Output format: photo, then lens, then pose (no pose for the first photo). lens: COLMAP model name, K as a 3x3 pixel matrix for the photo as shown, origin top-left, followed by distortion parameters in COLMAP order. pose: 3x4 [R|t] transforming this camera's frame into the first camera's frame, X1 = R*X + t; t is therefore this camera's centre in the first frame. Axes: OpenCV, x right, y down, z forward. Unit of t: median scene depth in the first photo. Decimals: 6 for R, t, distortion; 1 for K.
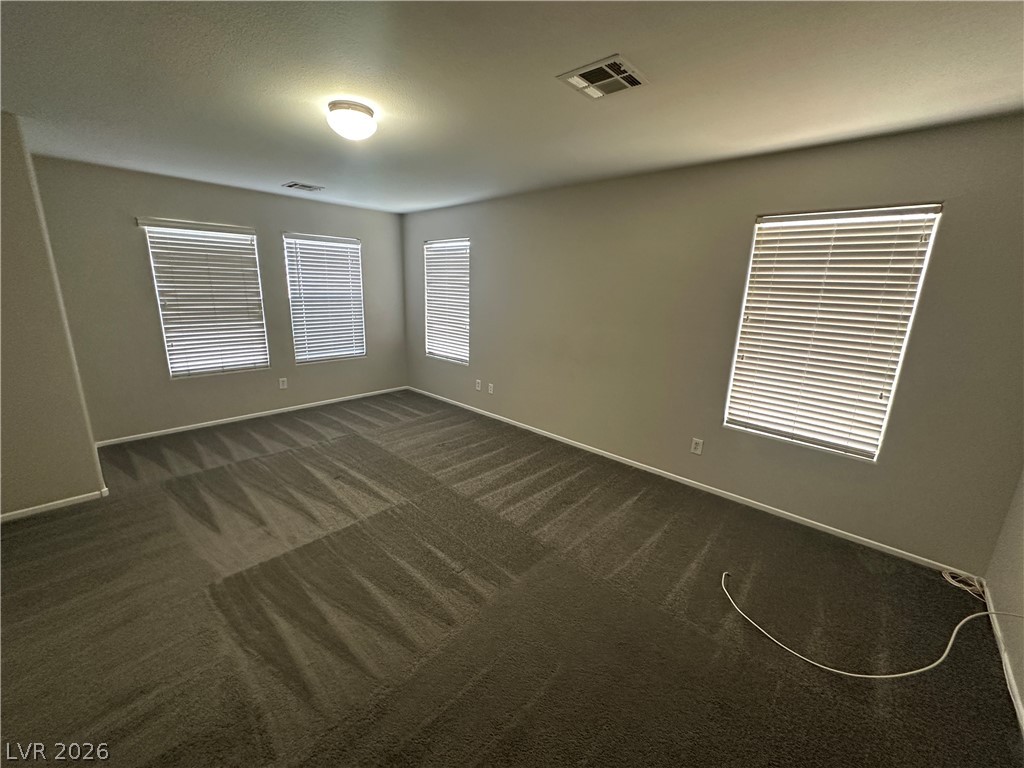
lens RADIAL K [[408.4, 0, 512.8], [0, 408.4, 383.2], [0, 0, 1]] dist [-0.002376, 0.000552]
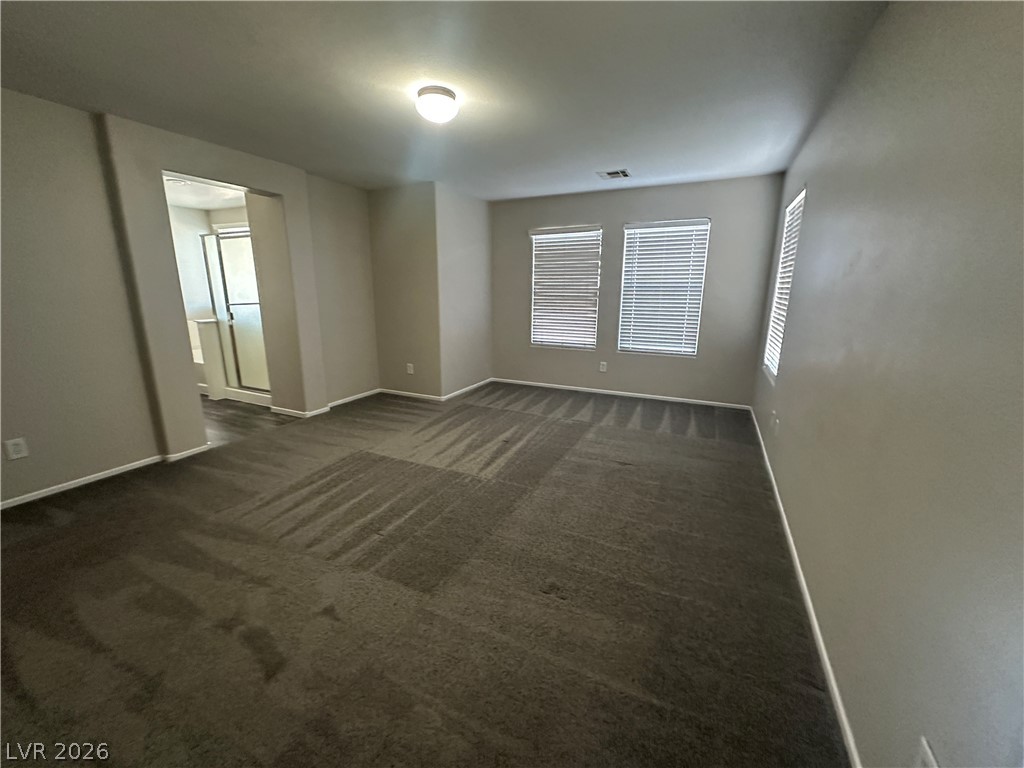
lens RADIAL K [[408.4, 0, 513.0], [0, 408.4, 384.6], [0, 0, 1]] dist [-0.002376, 0.000552]
pose [[0.294038, 0.194813, -0.935729, 0.467262], [-0.218822, 0.966726, 0.132505, -0.053721], [0.930408, 0.165797, 0.326884, 0.517235]]
